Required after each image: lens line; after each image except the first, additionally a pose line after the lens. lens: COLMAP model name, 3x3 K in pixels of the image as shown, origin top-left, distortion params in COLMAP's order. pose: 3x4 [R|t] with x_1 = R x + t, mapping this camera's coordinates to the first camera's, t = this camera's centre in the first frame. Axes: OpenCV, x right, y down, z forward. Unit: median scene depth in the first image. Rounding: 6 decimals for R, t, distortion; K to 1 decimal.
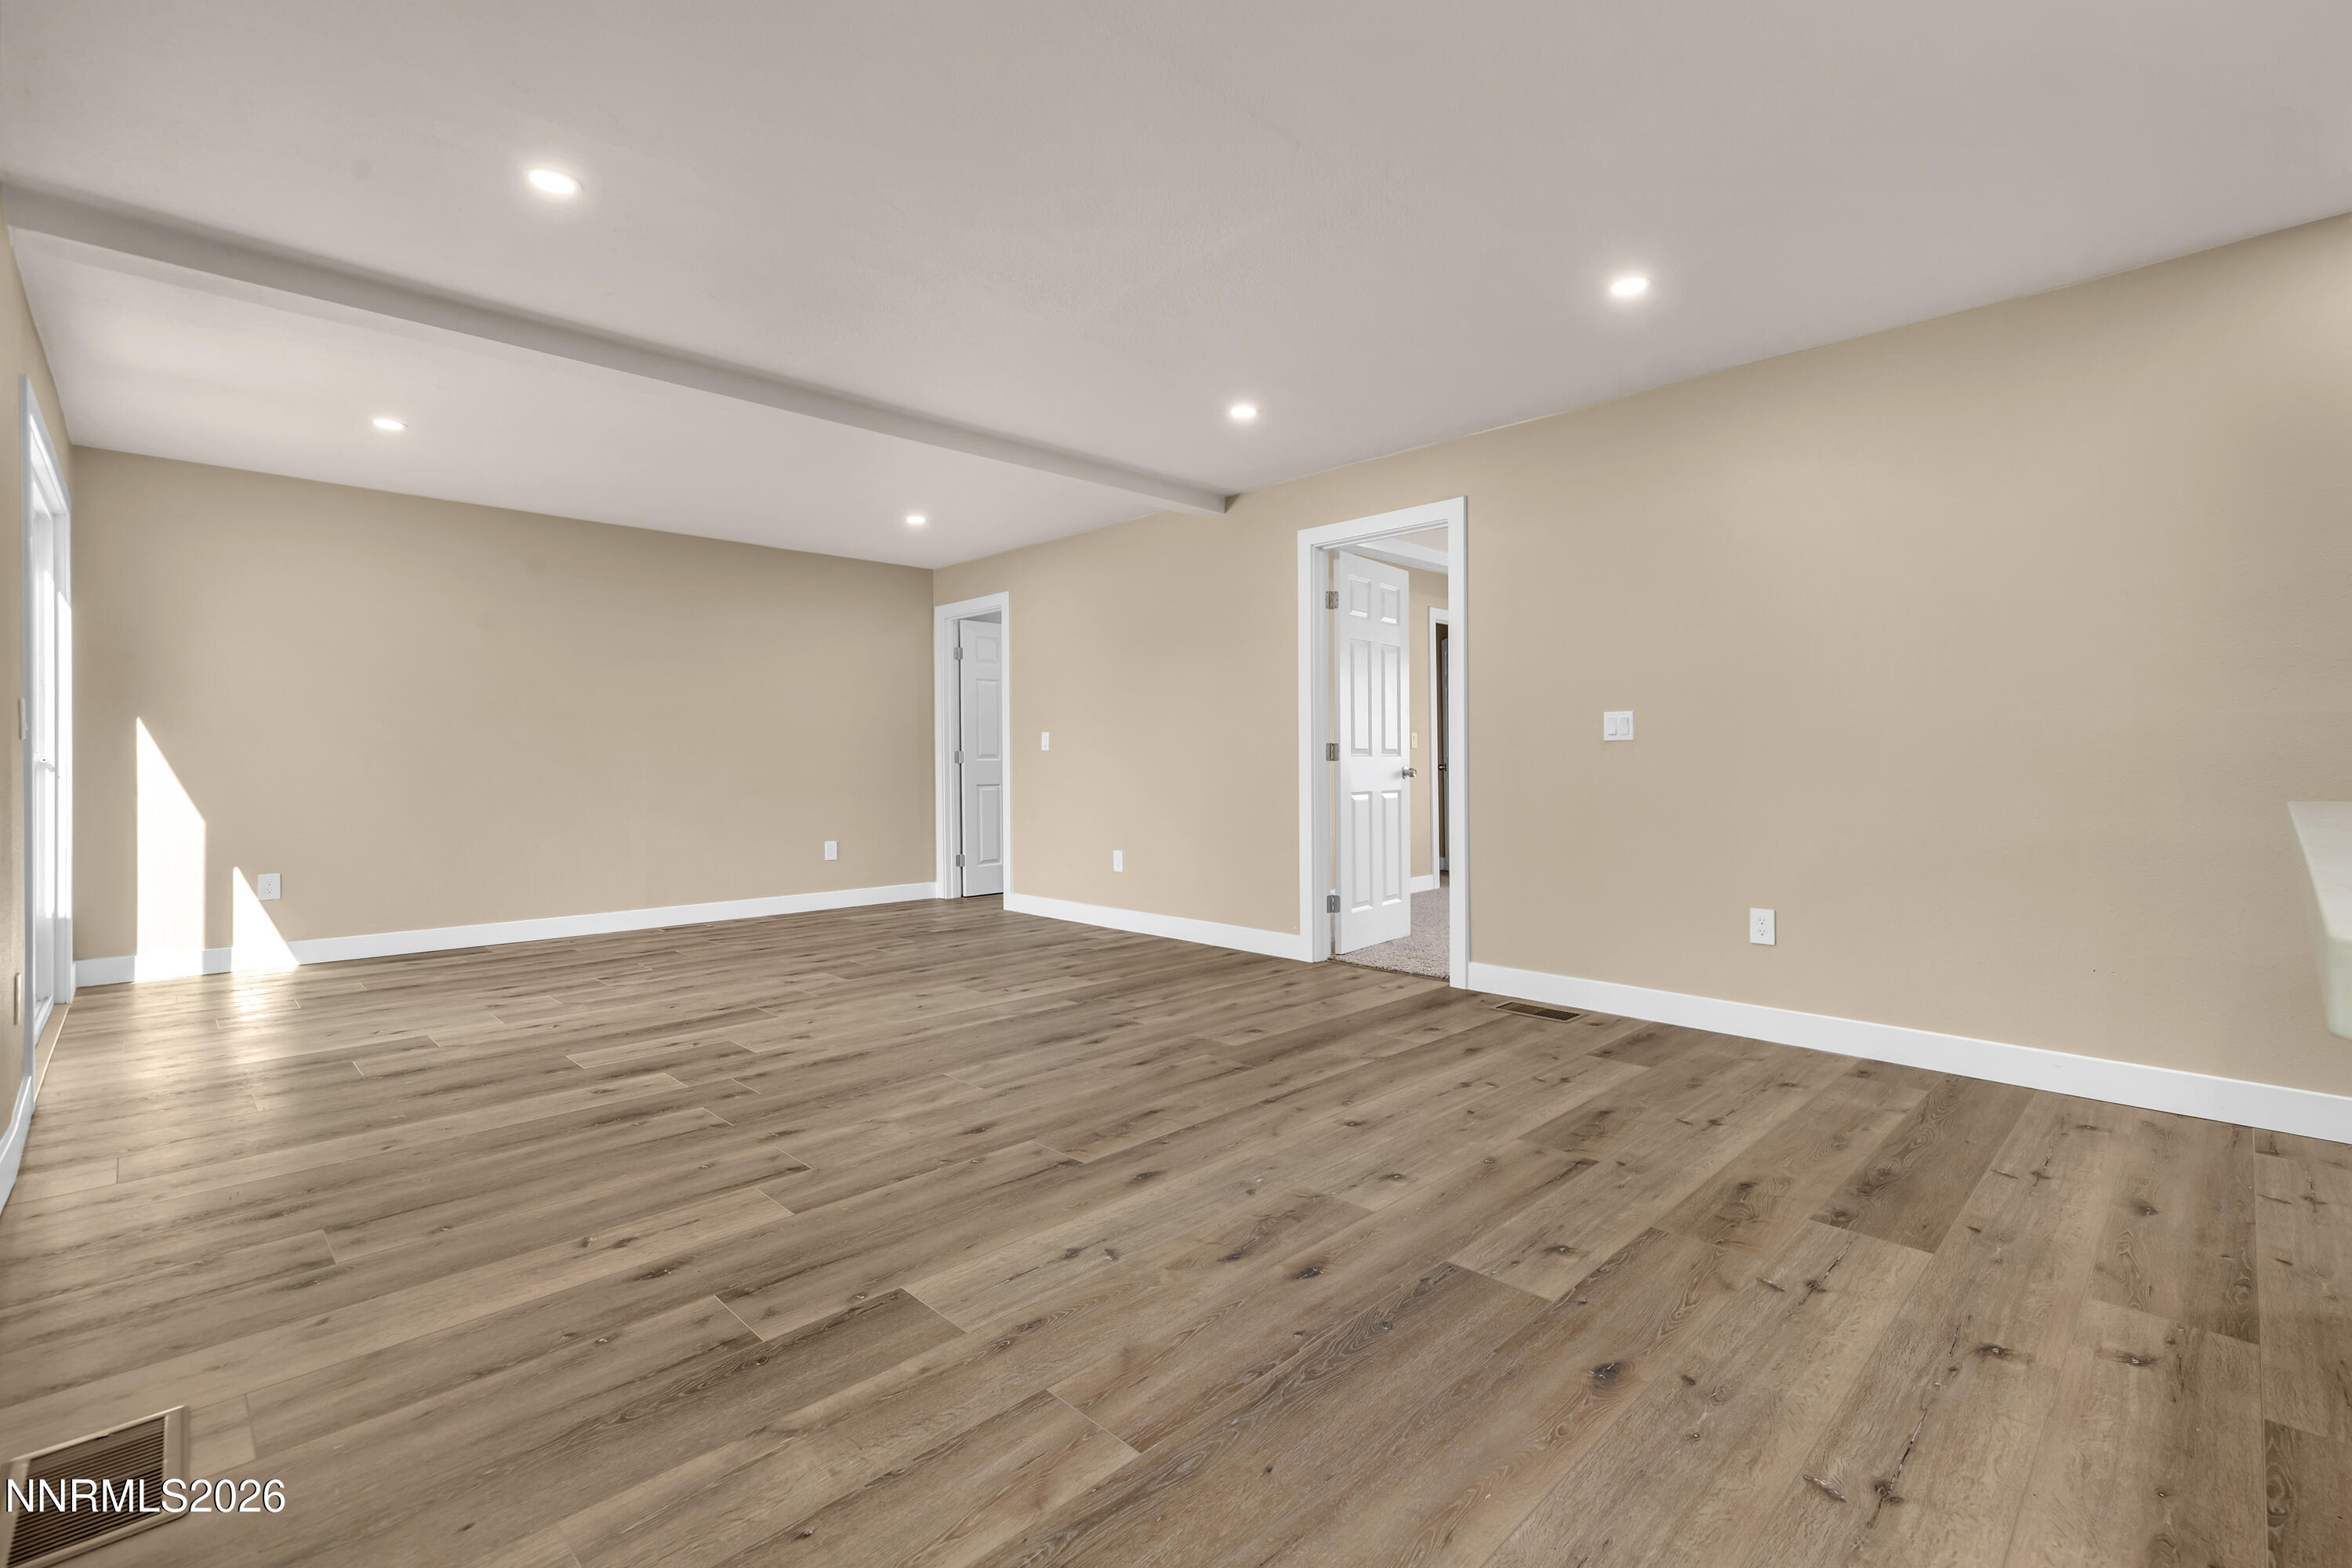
lens RADIAL K [[1059.5, 0, 1174.2], [0, 1059.5, 776.1], [0, 0, 1]] dist [-0.000778, -0.003258]
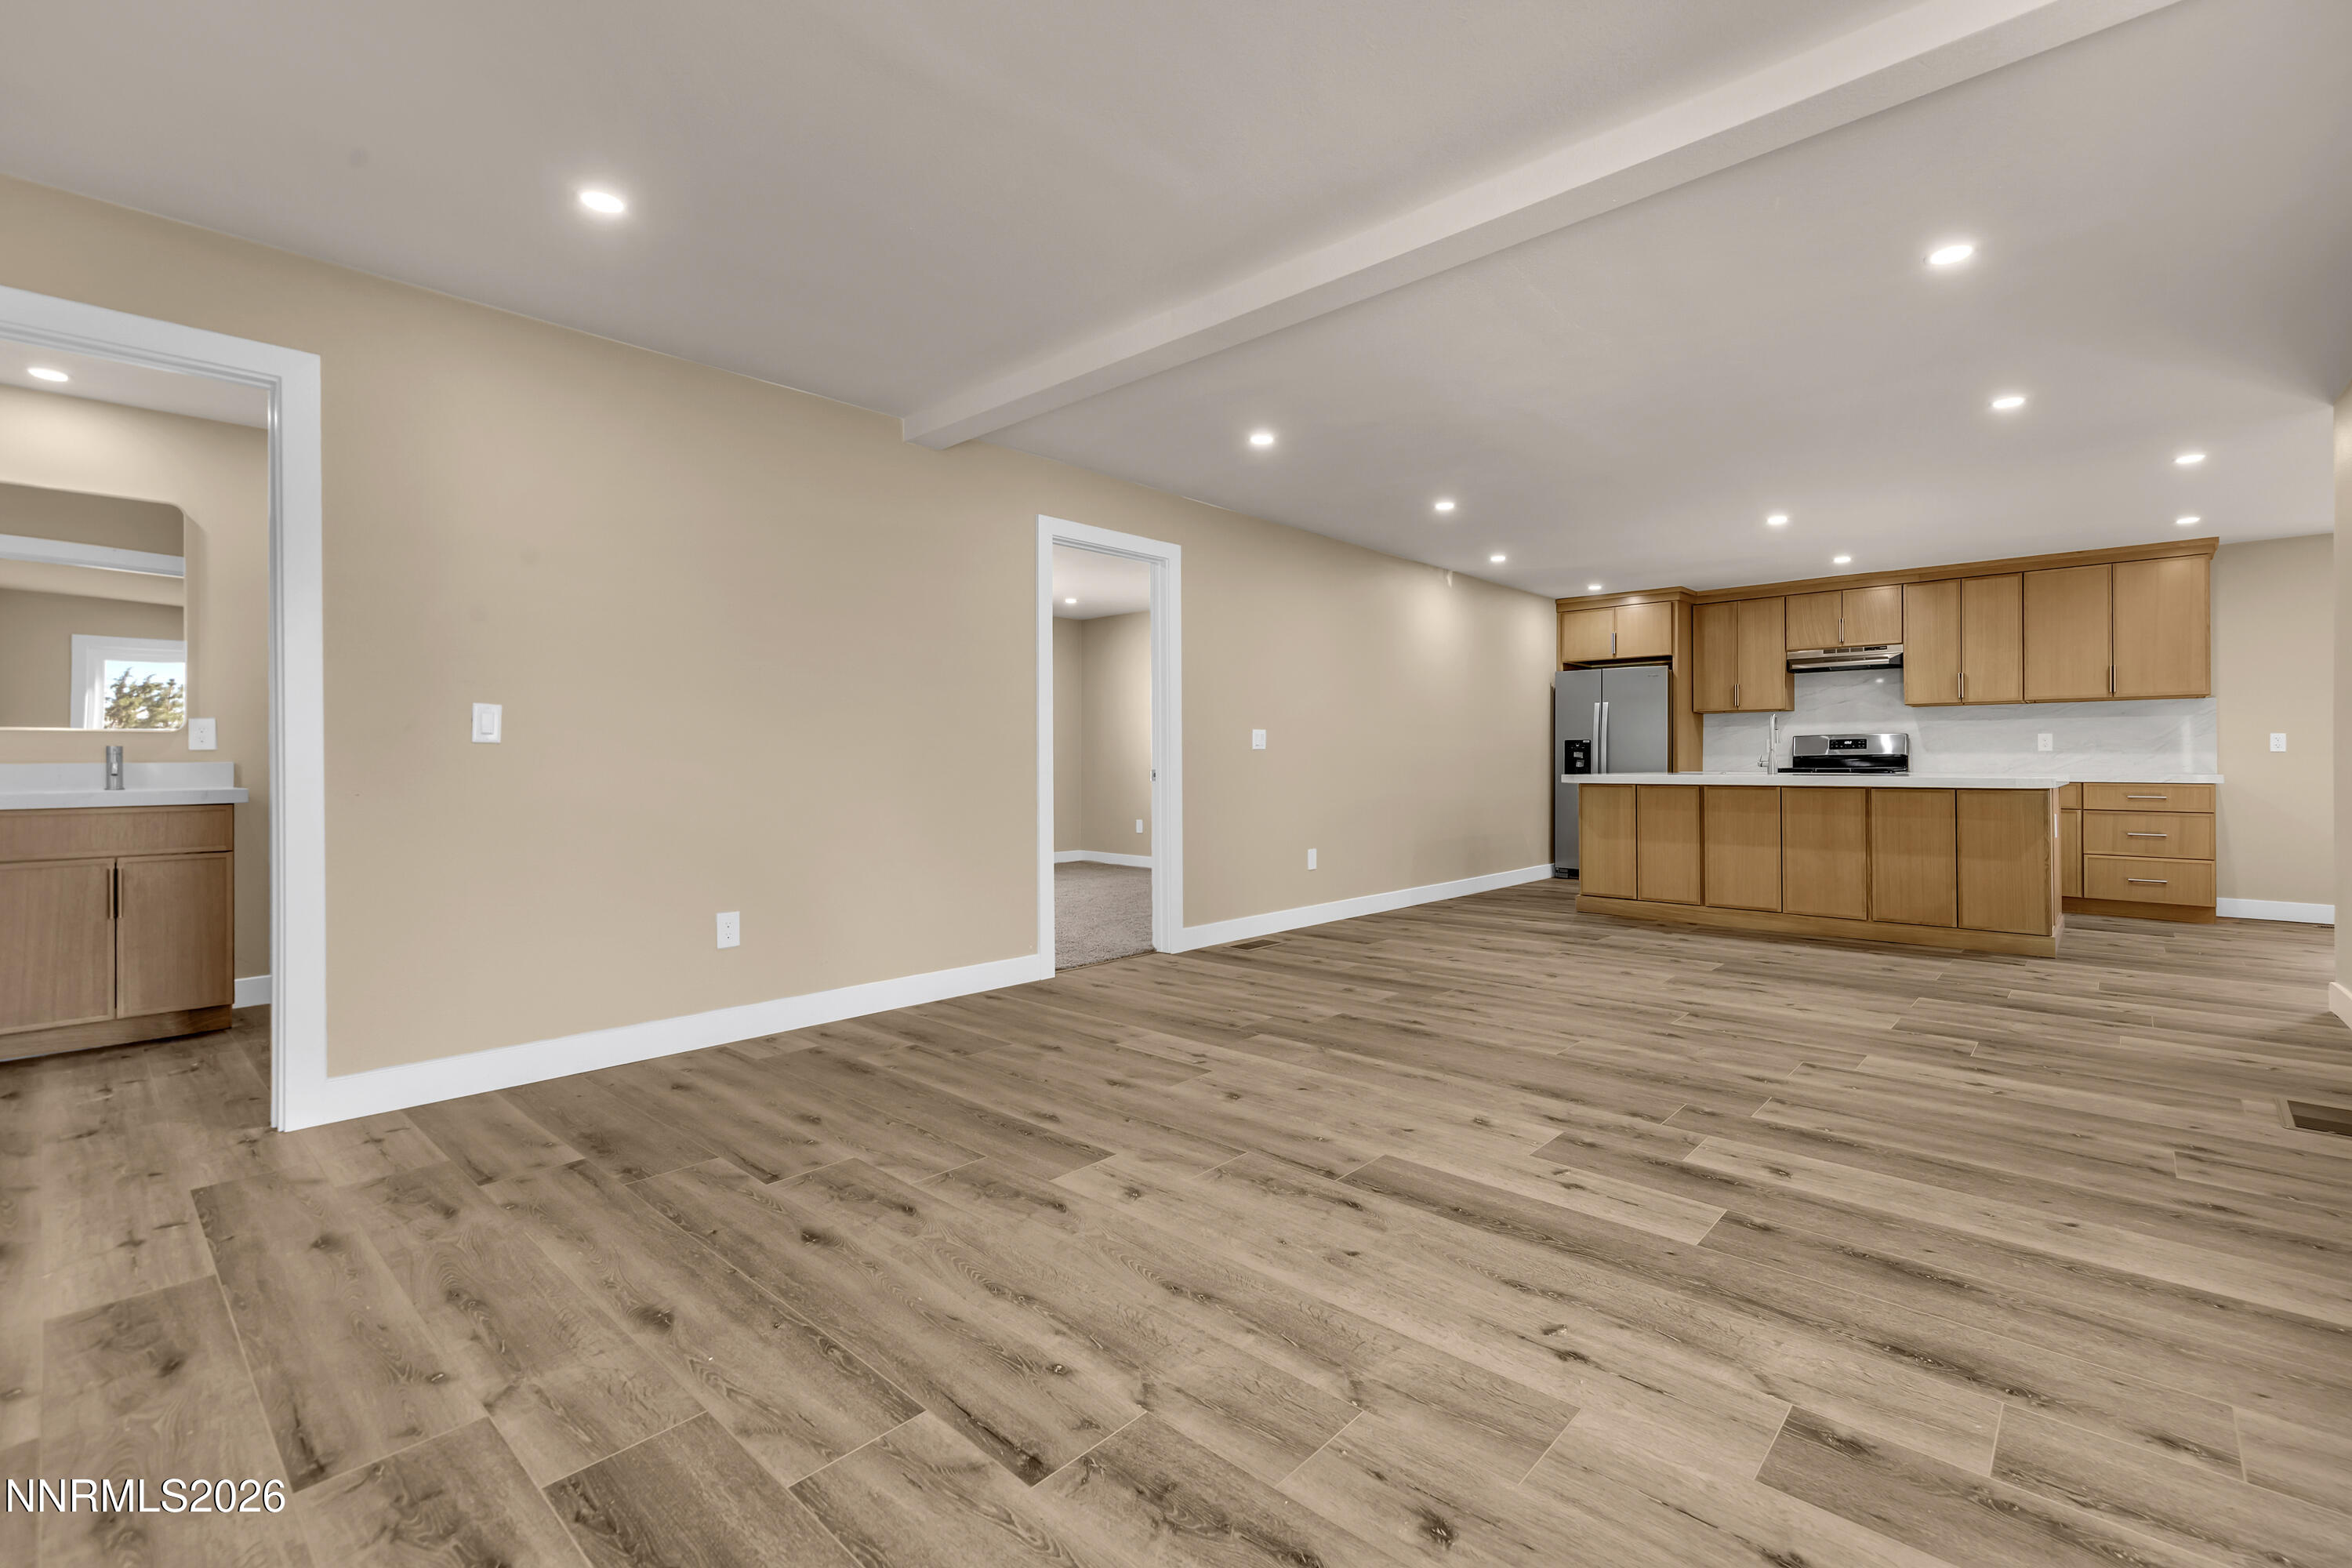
lens RADIAL K [[1059.5, 0, 1173.2], [0, 1059.5, 763.6], [0, 0, 1]] dist [-0.000778, -0.003258]
pose [[-0.065329, 0.007509, 0.997836, -1.885492], [0.021186, 0.999757, -0.006137, -0.023442], [-0.997639, 0.020740, -0.065472, 2.160430]]
